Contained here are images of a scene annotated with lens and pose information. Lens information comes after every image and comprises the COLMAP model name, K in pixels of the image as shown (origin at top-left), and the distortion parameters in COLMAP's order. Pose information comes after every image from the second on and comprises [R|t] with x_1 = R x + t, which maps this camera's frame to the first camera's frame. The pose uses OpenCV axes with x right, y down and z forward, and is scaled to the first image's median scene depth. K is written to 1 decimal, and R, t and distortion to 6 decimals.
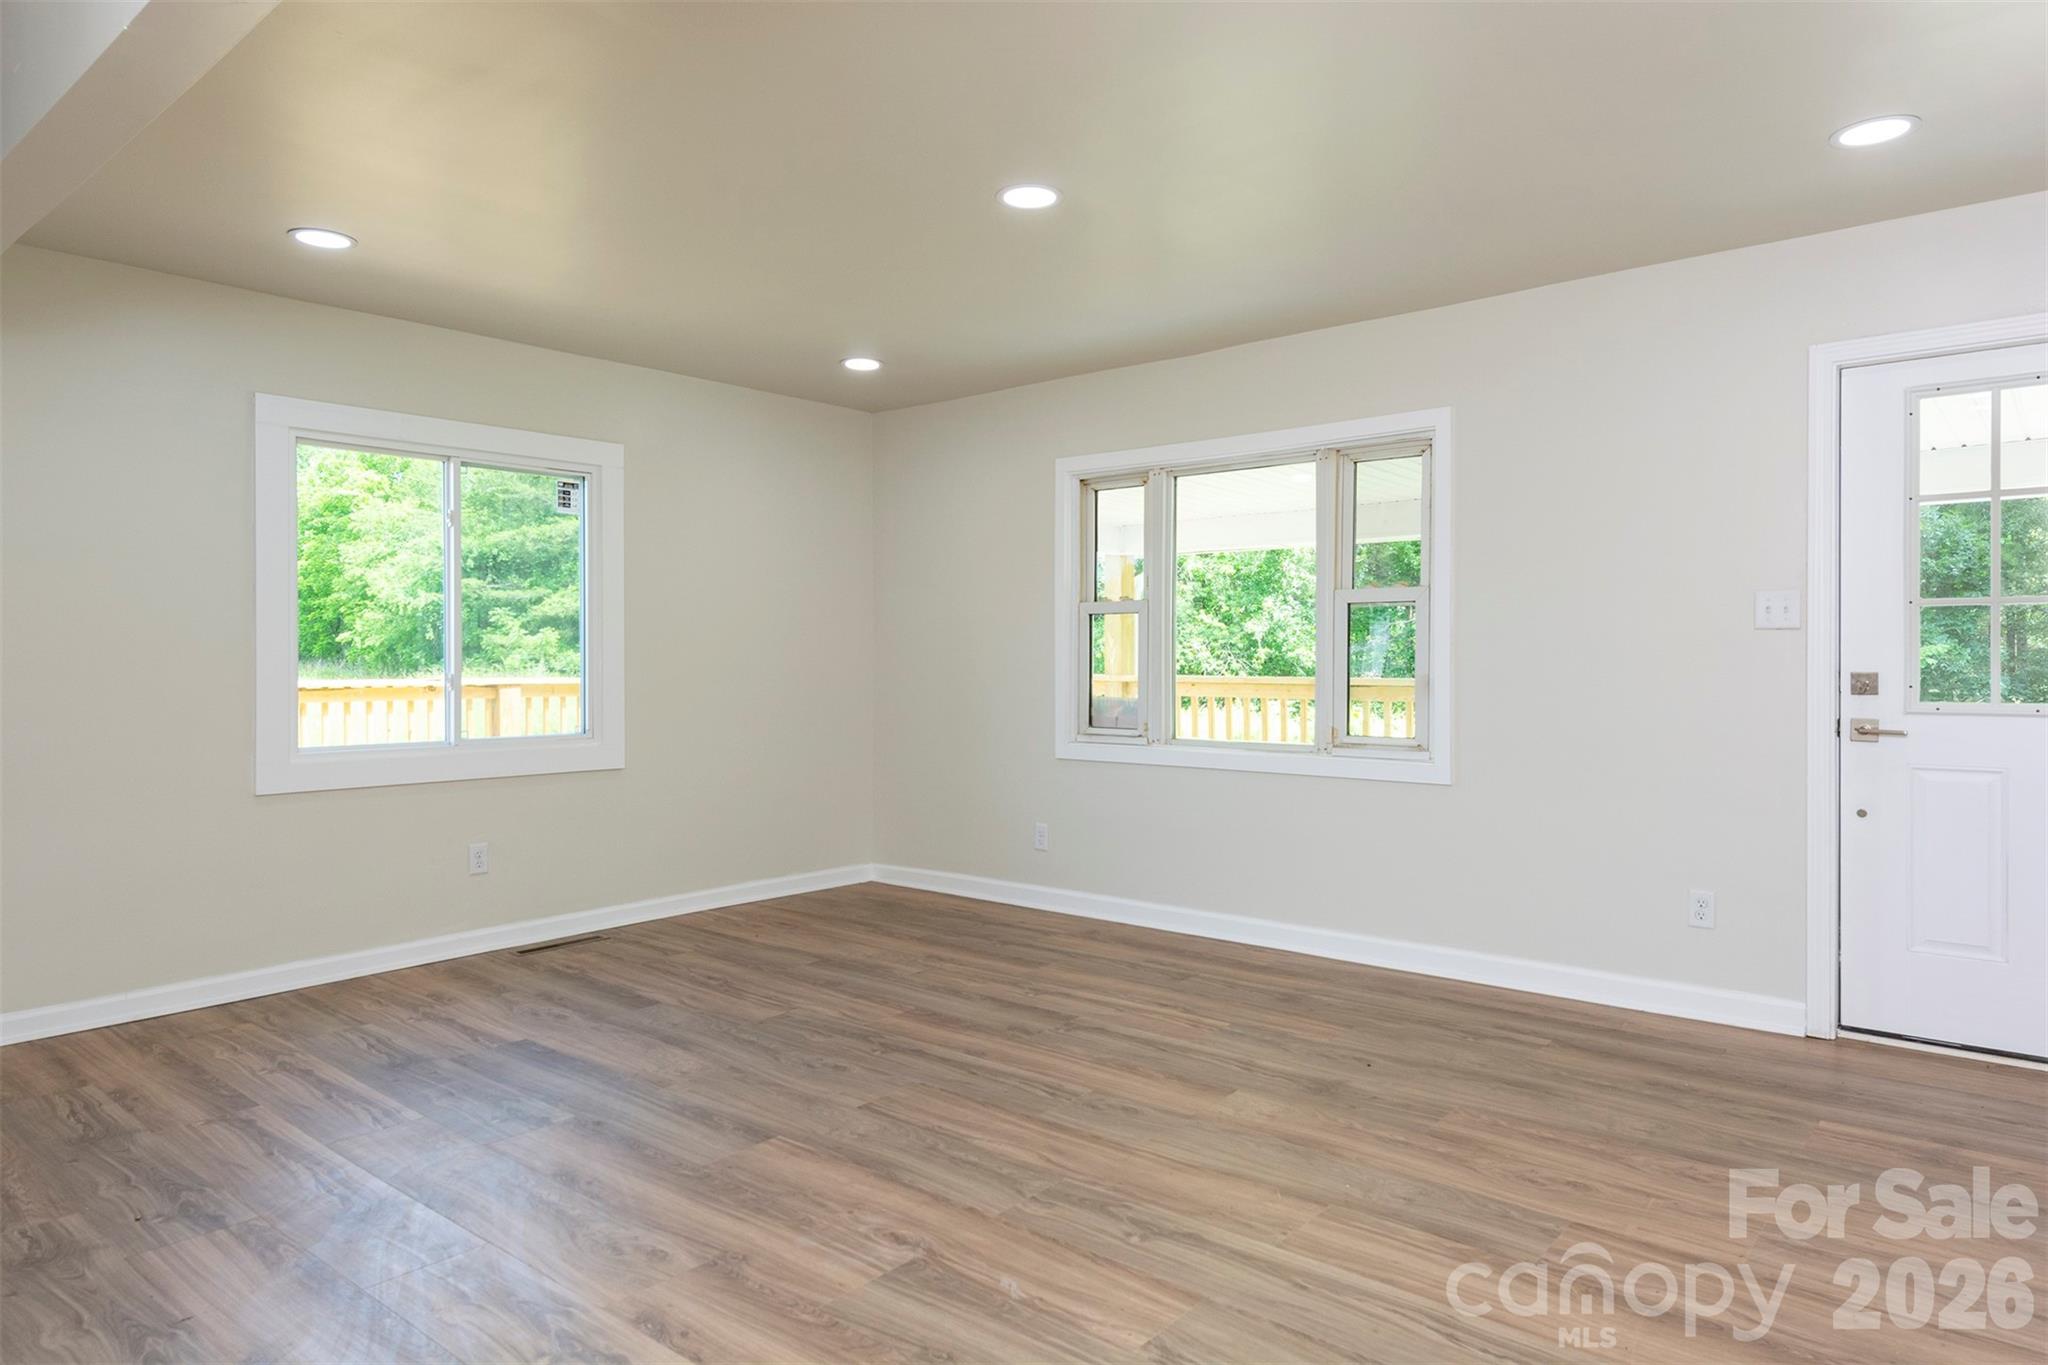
lens RADIAL K [[1282.7, 0, 1131.7], [0, 1282.7, 676.3], [0, 0, 1]] dist [0.010847, 0.001122]
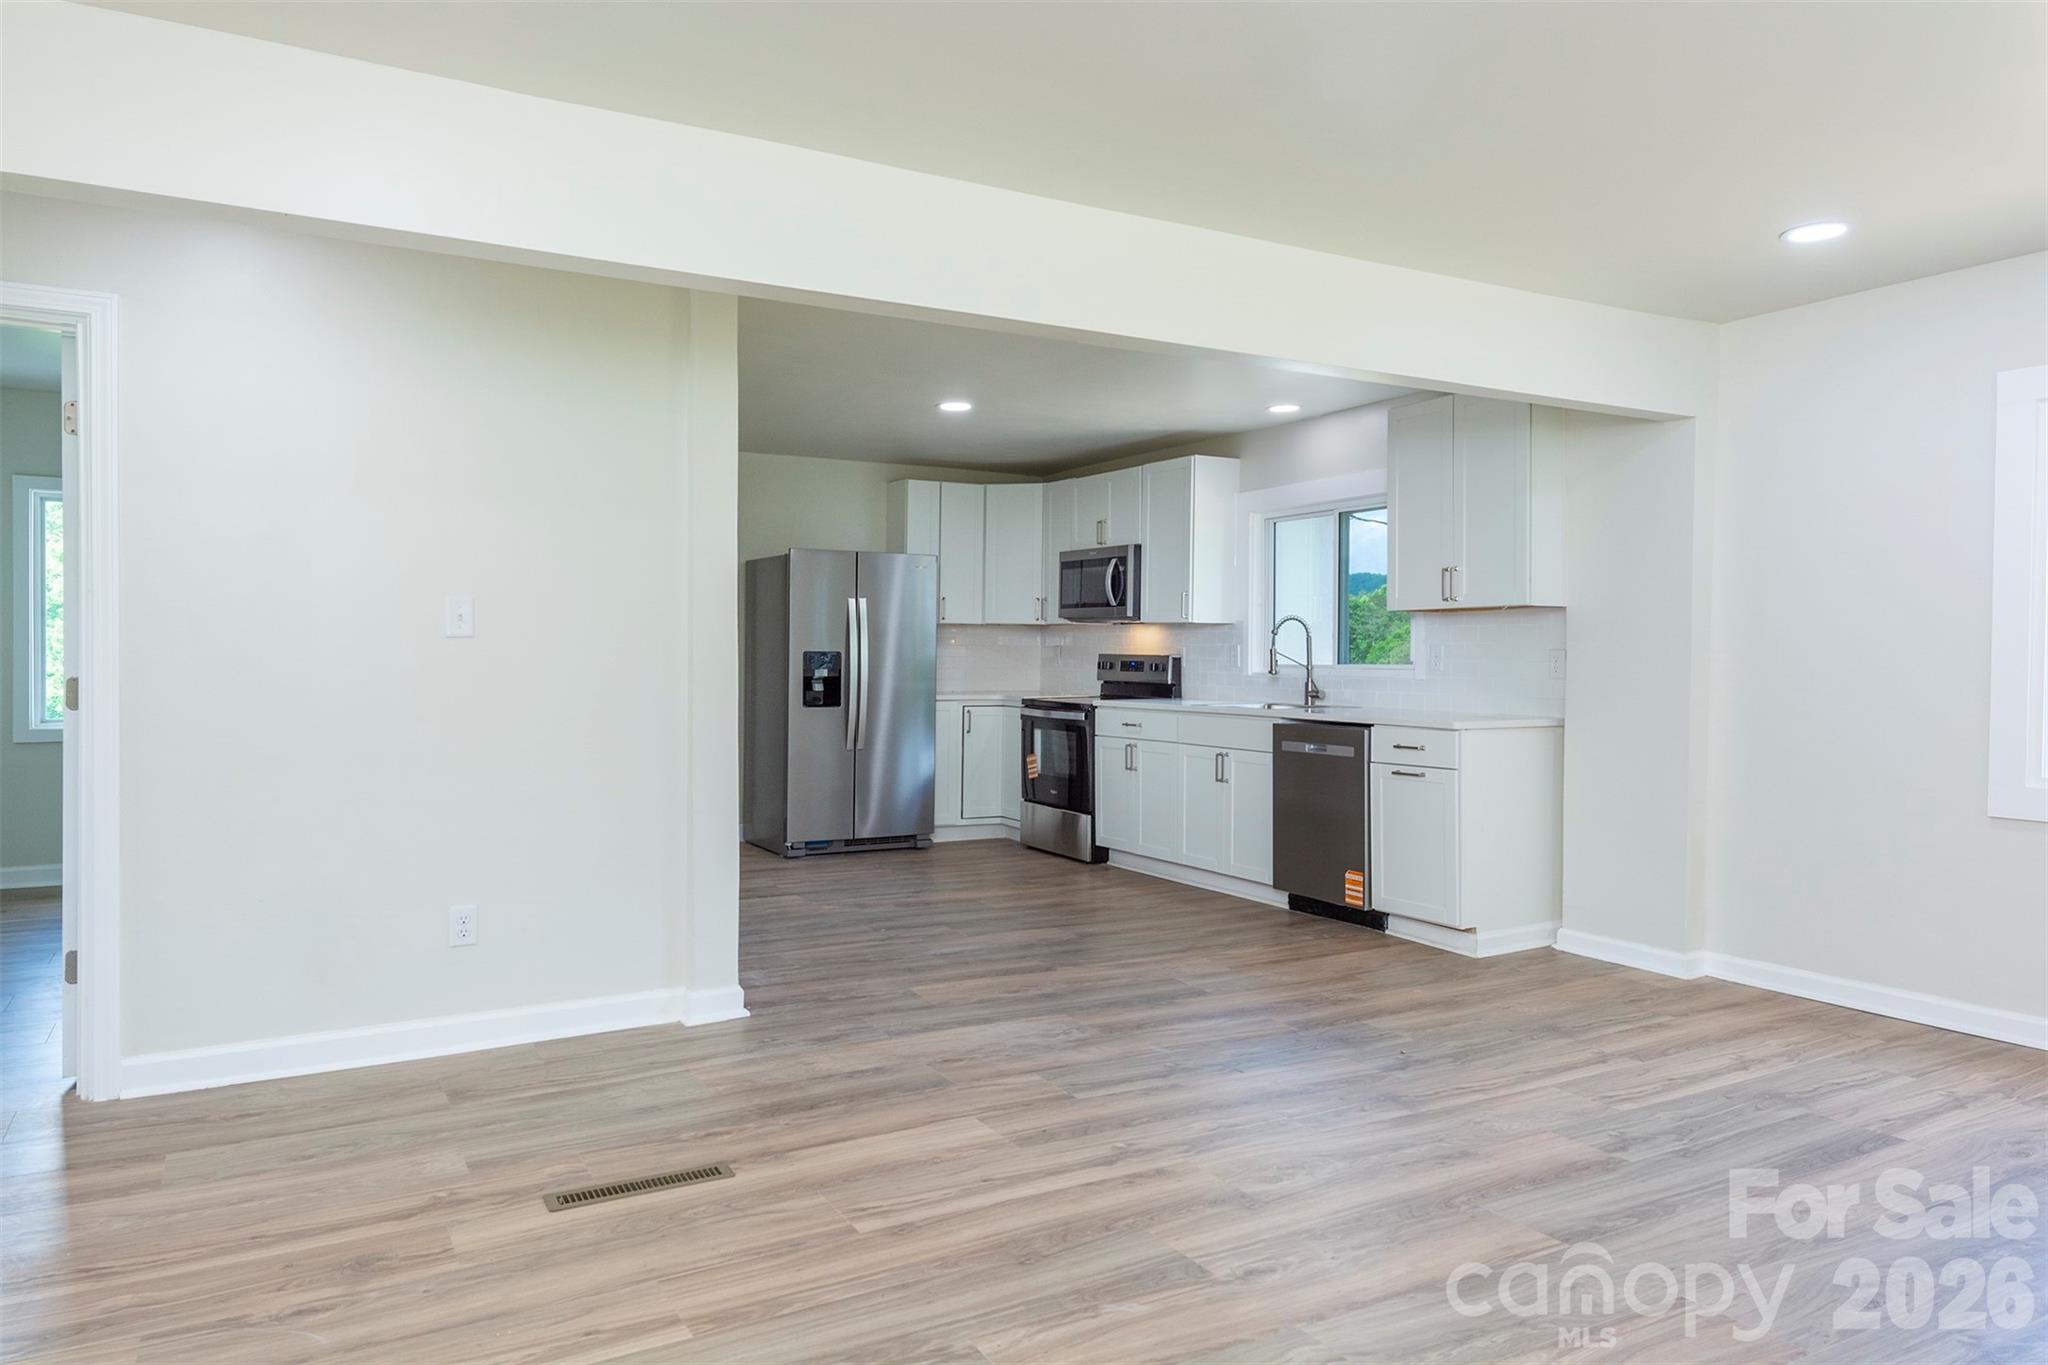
lens RADIAL K [[1342.3, 0, 921.1], [0, 1342.3, 676.0], [0, 0, 1]] dist [0.015754, -0.001066]
pose [[-0.436792, 0.014652, -0.899443, 0.565710], [-0.019773, 0.999469, 0.025884, -0.017332], [0.899345, 0.029090, -0.436270, 0.824863]]
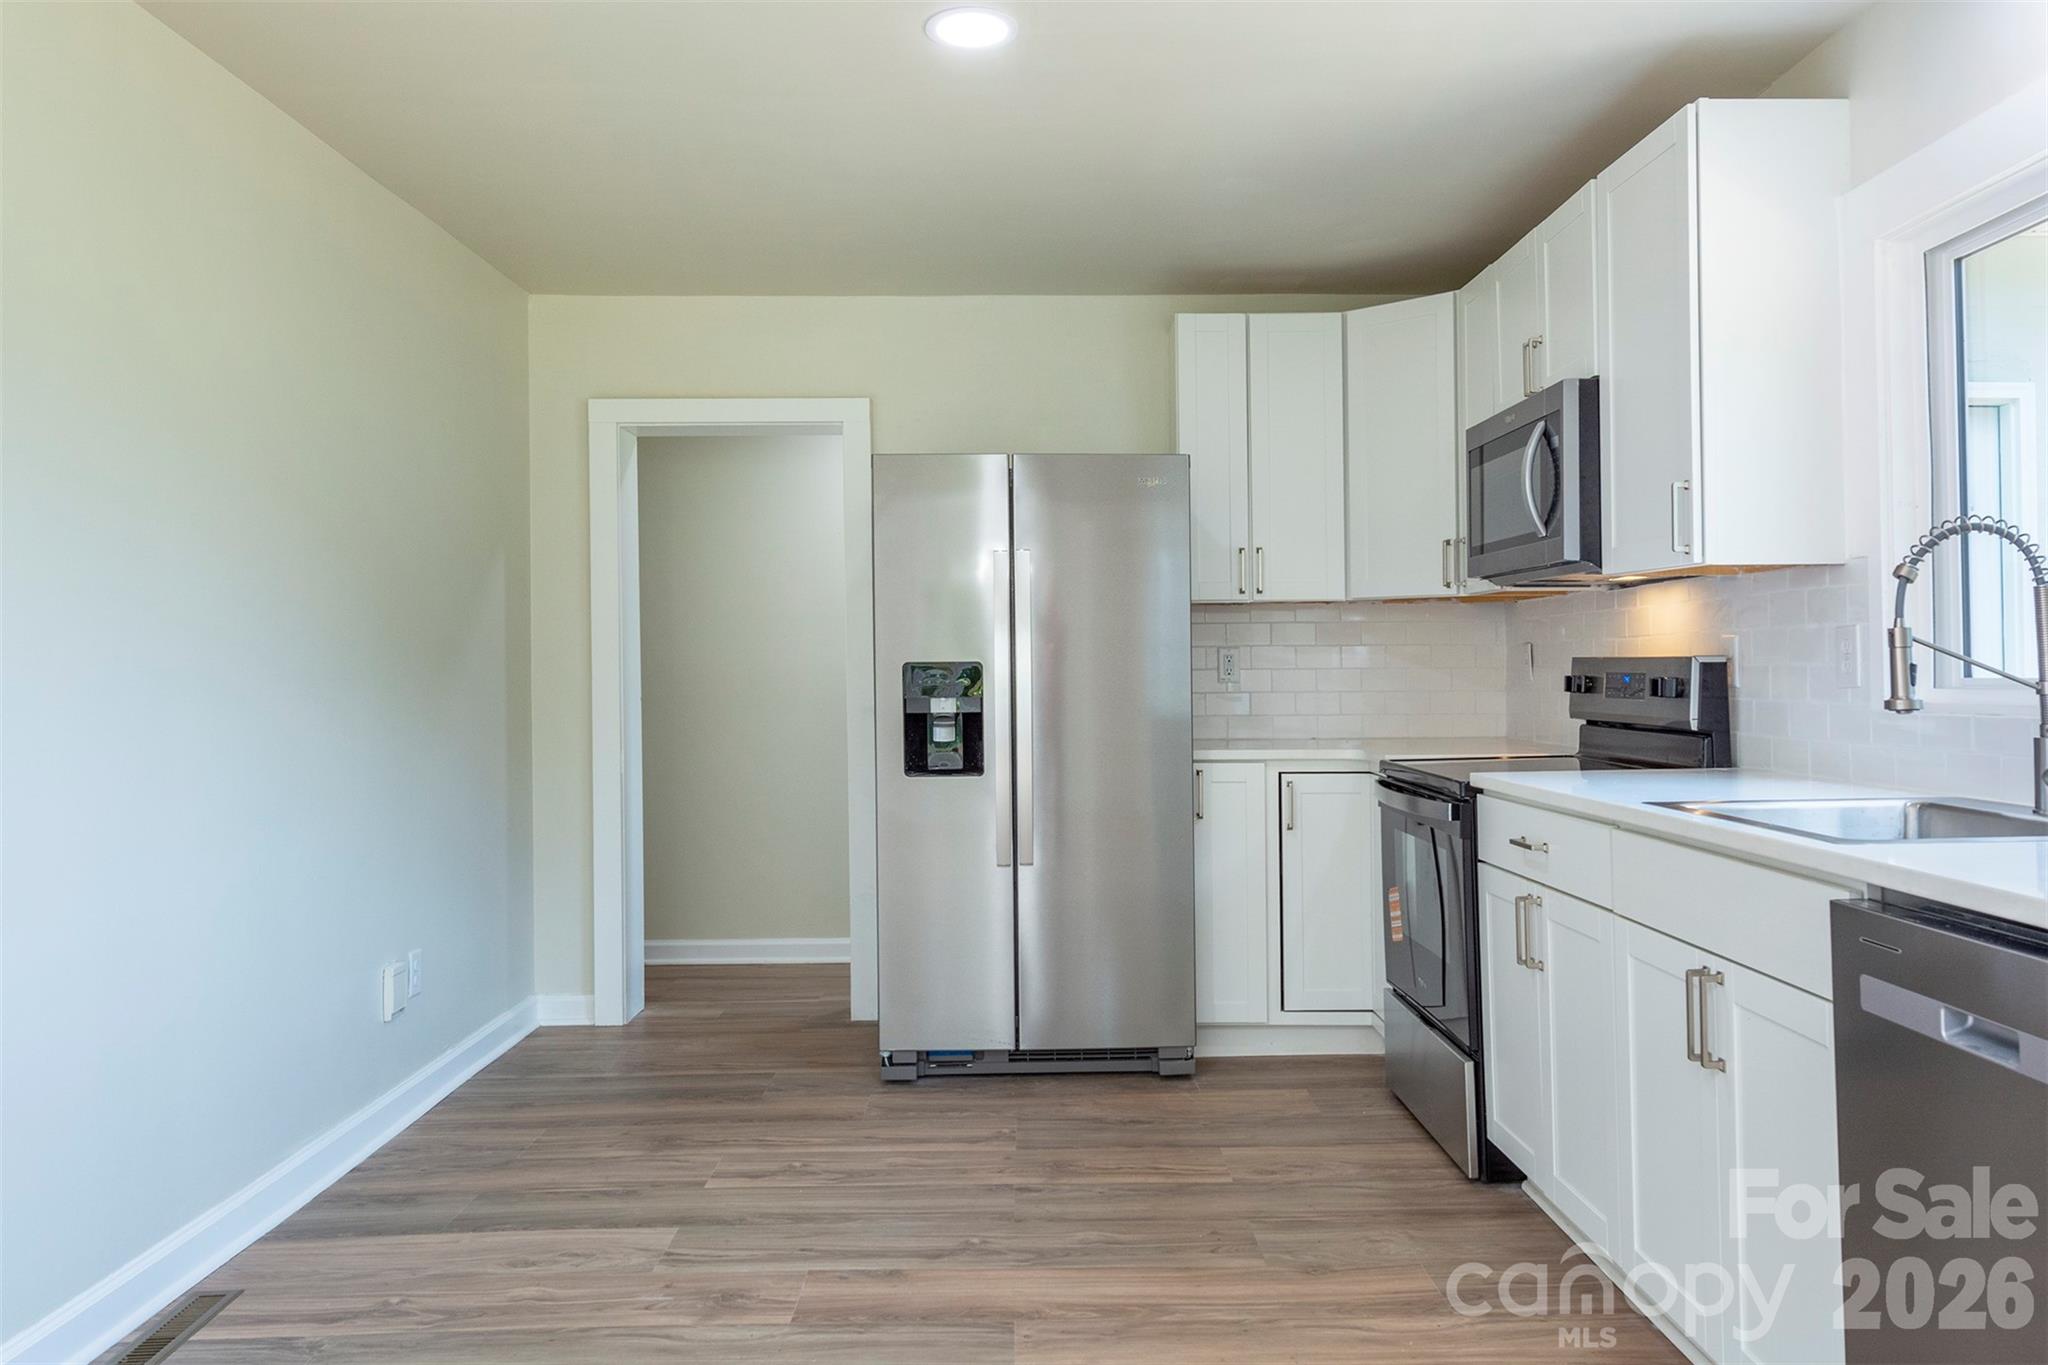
lens RADIAL K [[1451.5, 0, 1024.0], [0, 1451.5, 682.5], [0, 0, 1]] dist [-0.005951, -0.003386]
pose [[-0.790014, 0.014564, -0.612915, -0.555773], [-0.000212, 0.999711, 0.024029, -0.009526], [0.613088, 0.019113, -0.789783, 0.689716]]
